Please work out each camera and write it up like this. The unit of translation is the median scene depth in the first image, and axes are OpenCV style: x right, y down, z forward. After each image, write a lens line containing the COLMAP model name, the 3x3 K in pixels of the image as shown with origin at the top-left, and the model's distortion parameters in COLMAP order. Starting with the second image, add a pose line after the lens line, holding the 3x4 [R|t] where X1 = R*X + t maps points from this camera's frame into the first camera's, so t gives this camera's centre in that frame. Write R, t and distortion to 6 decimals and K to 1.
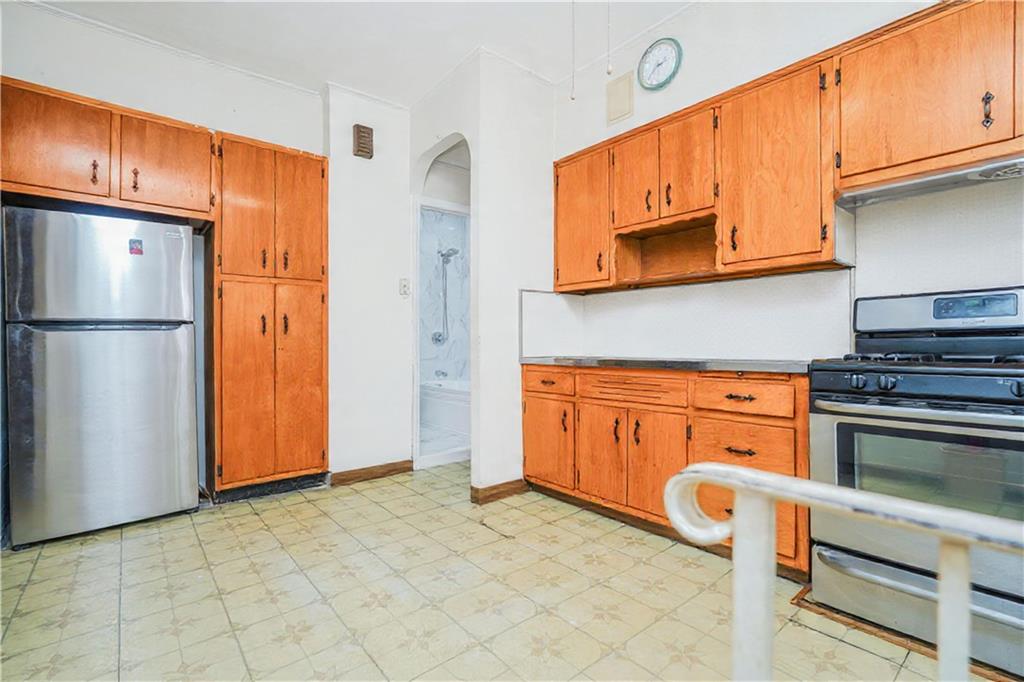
lens RADIAL K [[470.5, 0, 502.3], [0, 470.5, 333.8], [0, 0, 1]] dist [-0.007710, 0.003638]
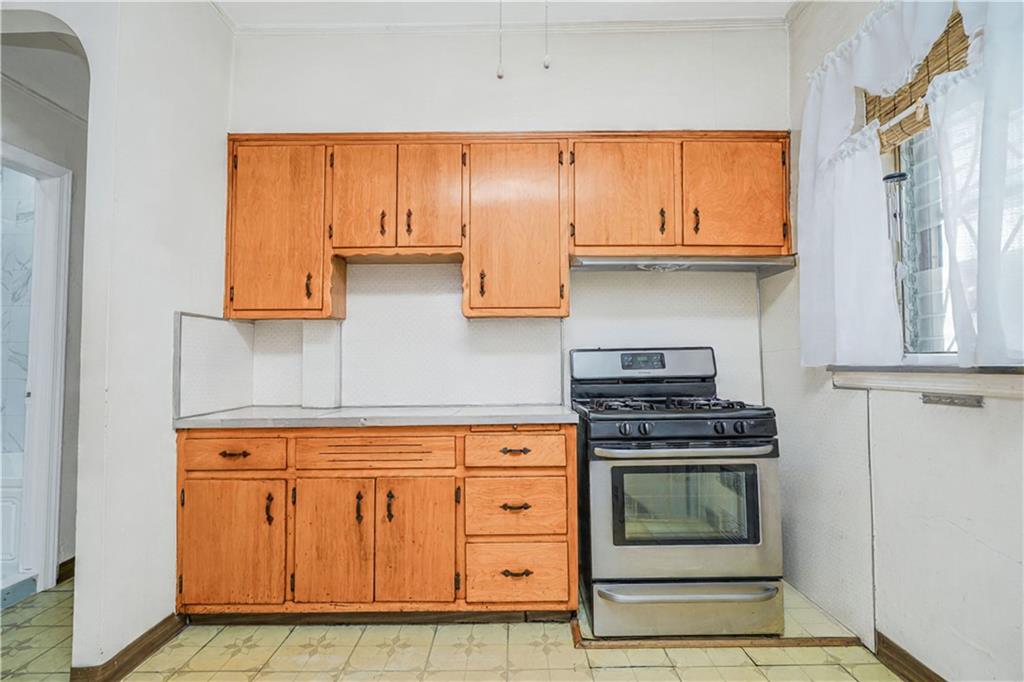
lens RADIAL K [[470.5, 0, 514.4], [0, 470.5, 346.5], [0, 0, 1]] dist [-0.007710, 0.003638]
pose [[0.636141, 0.028576, 0.771043, -0.199398], [-0.008668, 0.999516, -0.029893, -0.040498], [-0.771524, 0.012333, 0.636081, 0.304991]]
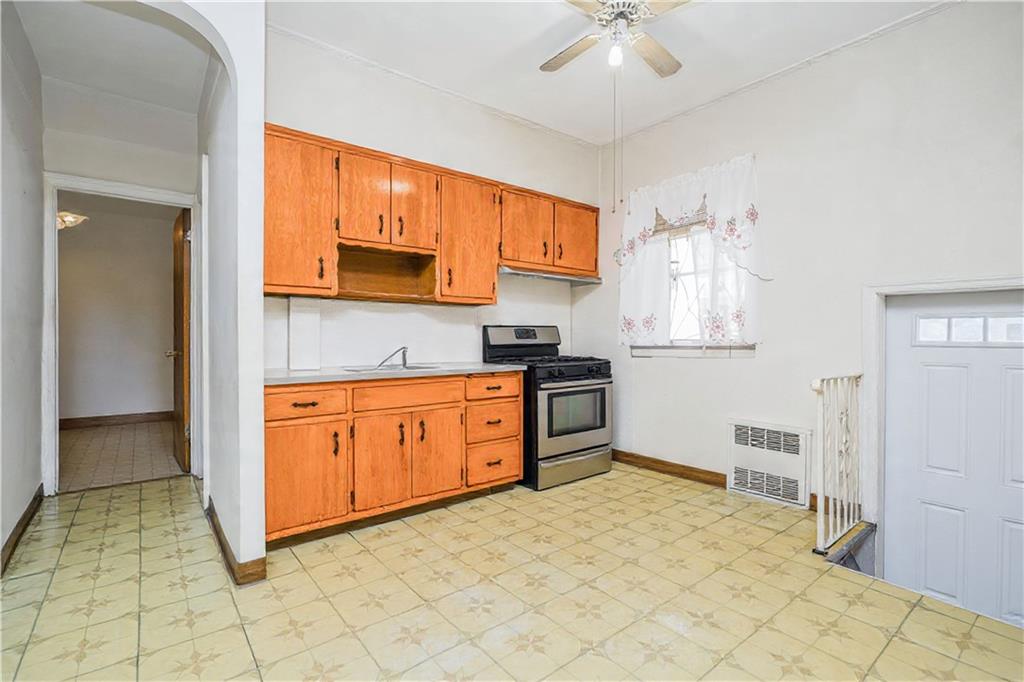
lens RADIAL K [[470.5, 0, 510.1], [0, 470.5, 343.8], [0, 0, 1]] dist [-0.007710, 0.003638]
pose [[0.038338, -0.004113, 0.999256, -0.835685], [-0.016612, 0.999851, 0.004753, -0.015787], [-0.999127, -0.016782, 0.038264, 0.709266]]
